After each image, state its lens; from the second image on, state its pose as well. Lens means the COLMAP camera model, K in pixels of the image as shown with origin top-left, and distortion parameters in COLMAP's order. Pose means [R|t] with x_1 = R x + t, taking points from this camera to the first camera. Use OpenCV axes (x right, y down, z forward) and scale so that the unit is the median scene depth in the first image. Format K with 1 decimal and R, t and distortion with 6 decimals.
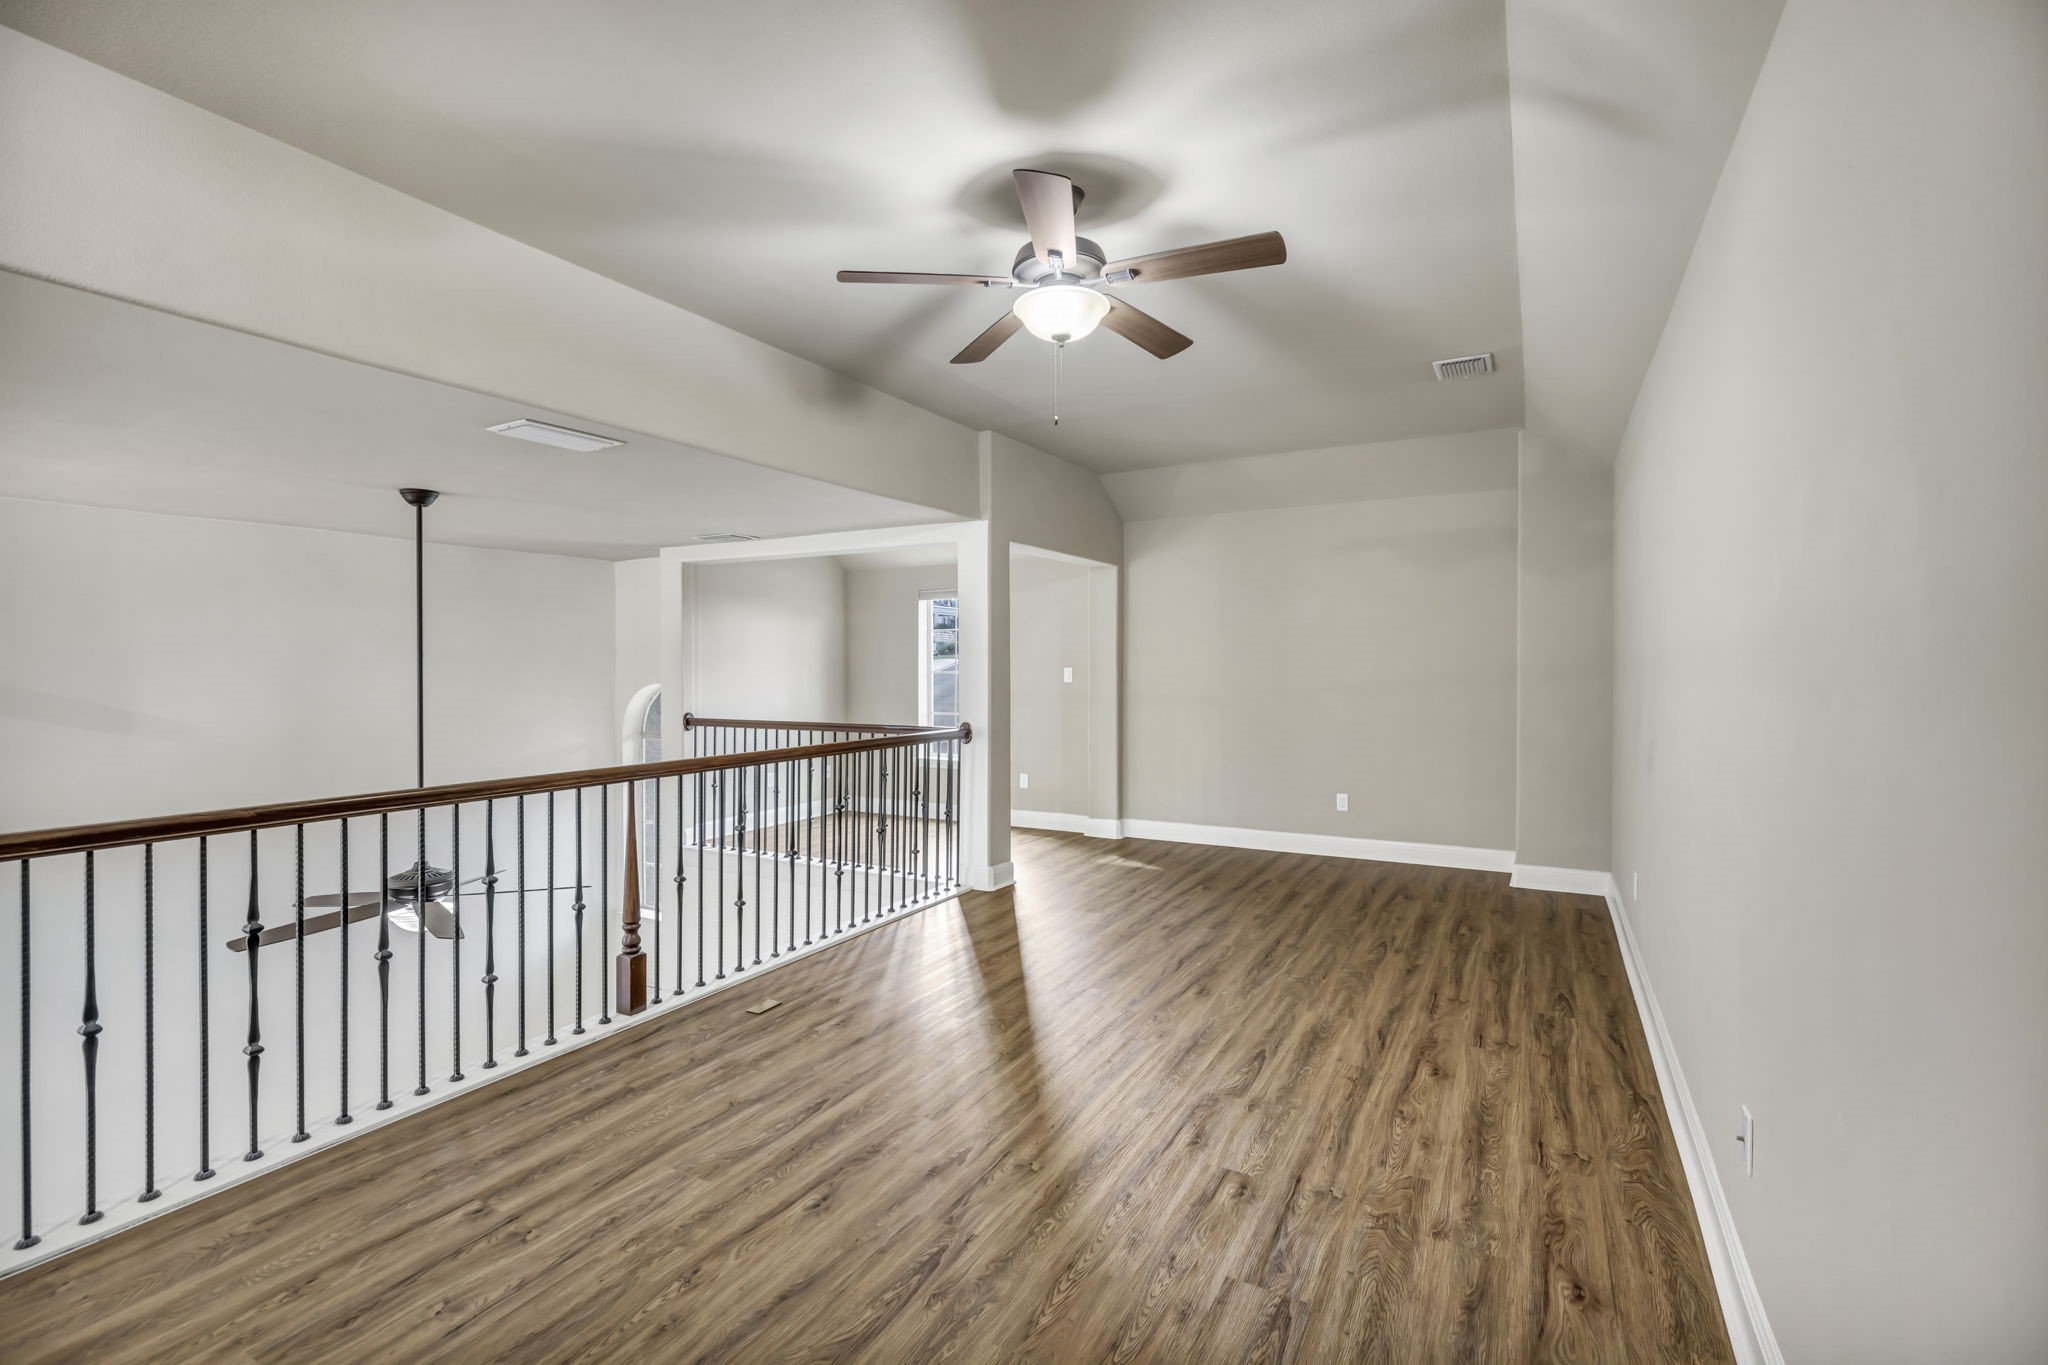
lens RADIAL K [[901.8, 0, 1031.2], [0, 901.8, 677.6], [0, 0, 1]] dist [0.005834, -0.000868]
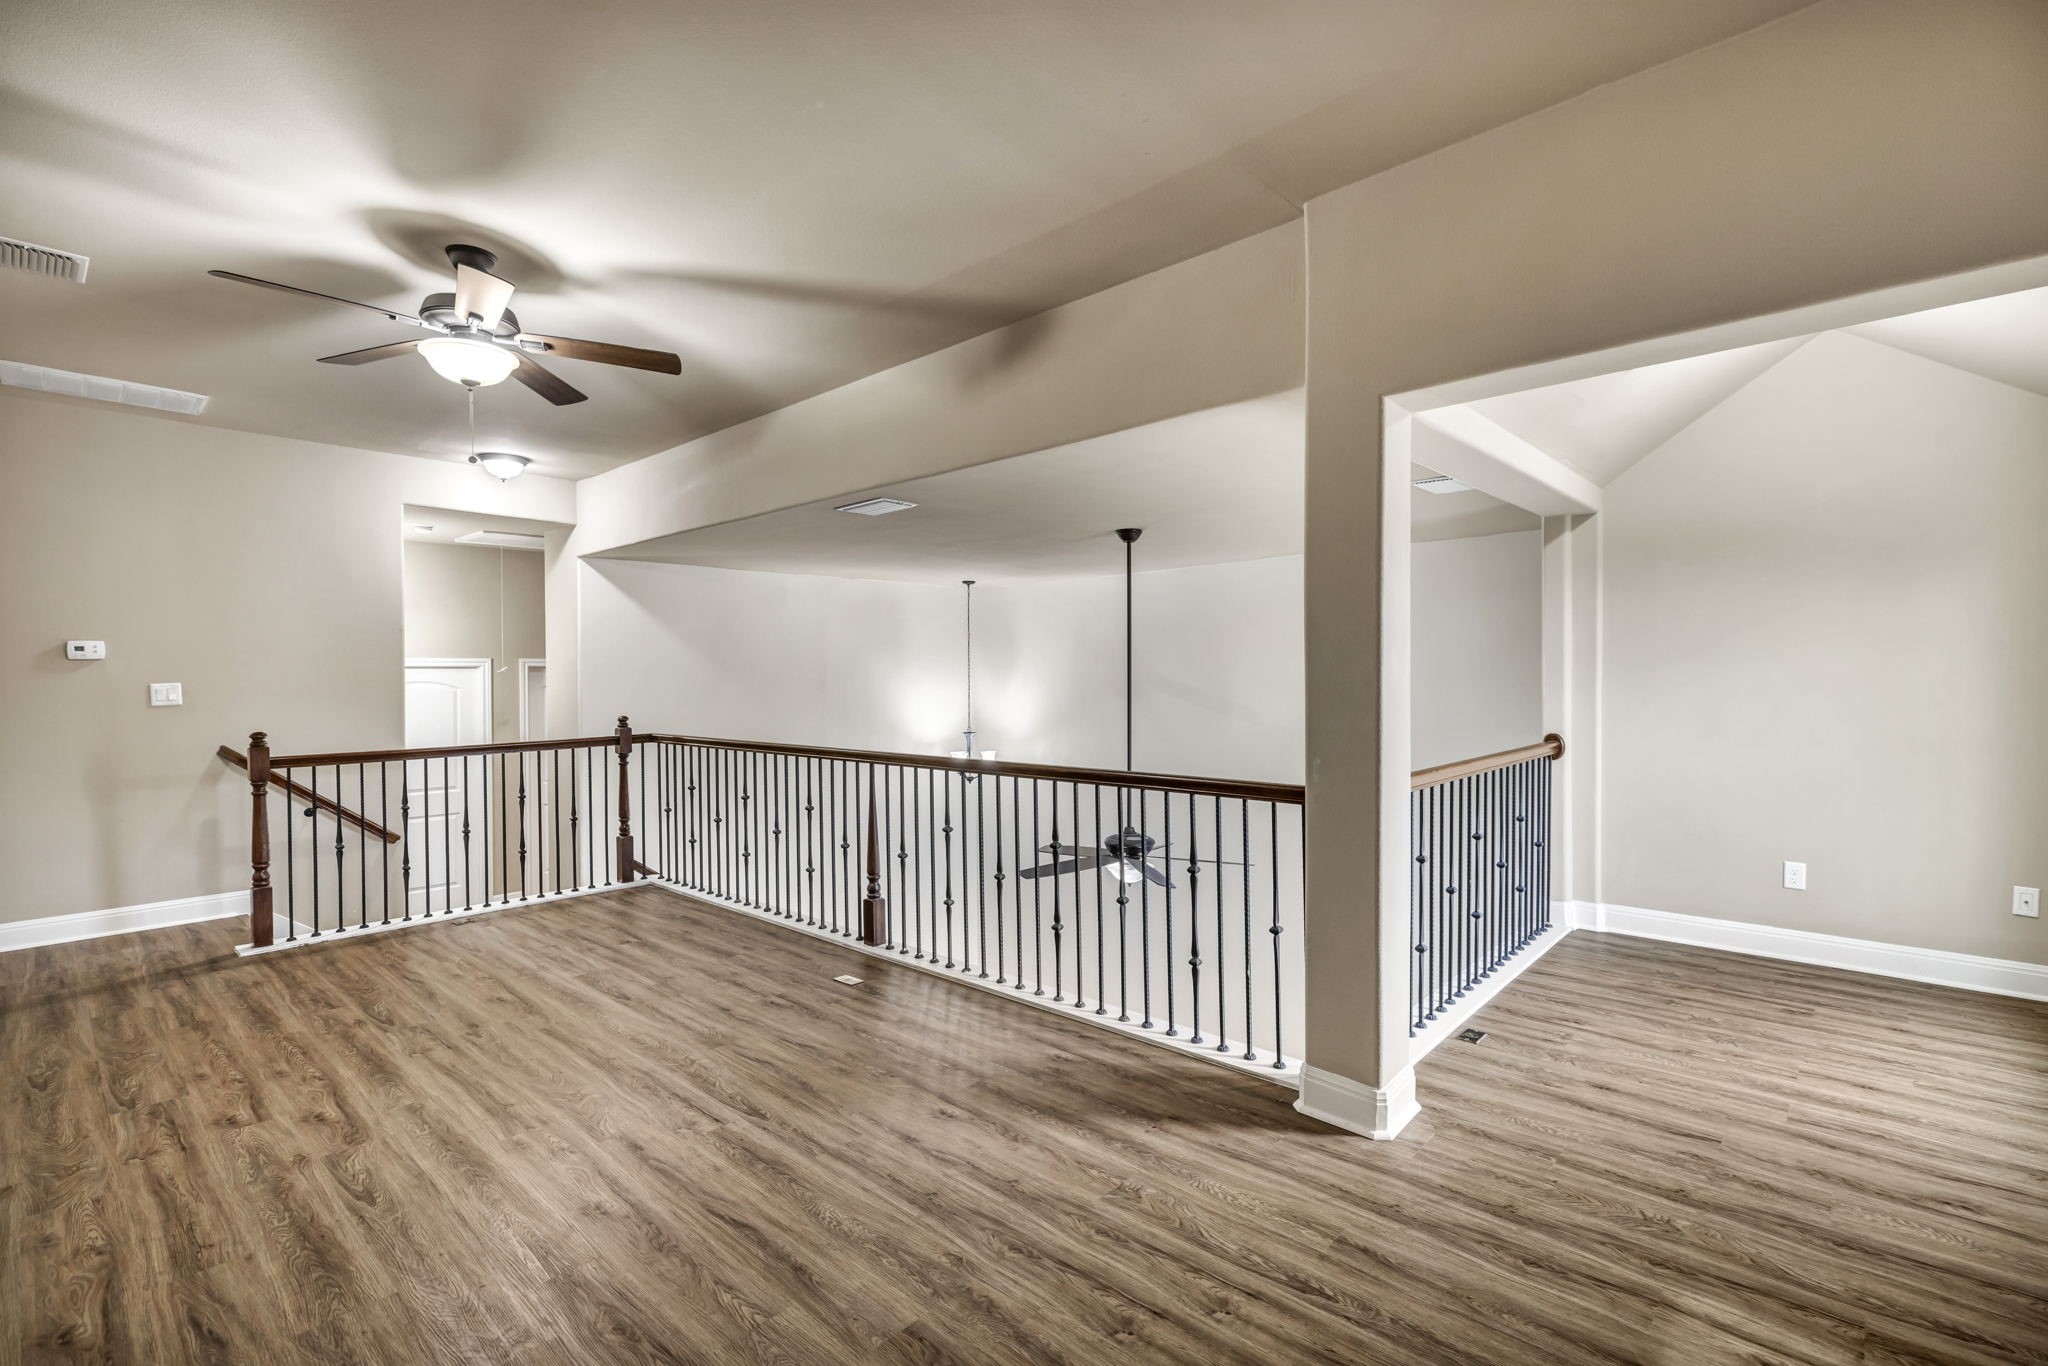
lens RADIAL K [[901.8, 0, 1031.2], [0, 901.8, 678.1], [0, 0, 1]] dist [0.005834, -0.000868]
pose [[-0.218401, 0.007203, -0.975833, 0.897666], [-0.005209, 0.999950, 0.008547, -0.027235], [0.975845, 0.006950, -0.218352, 1.759849]]
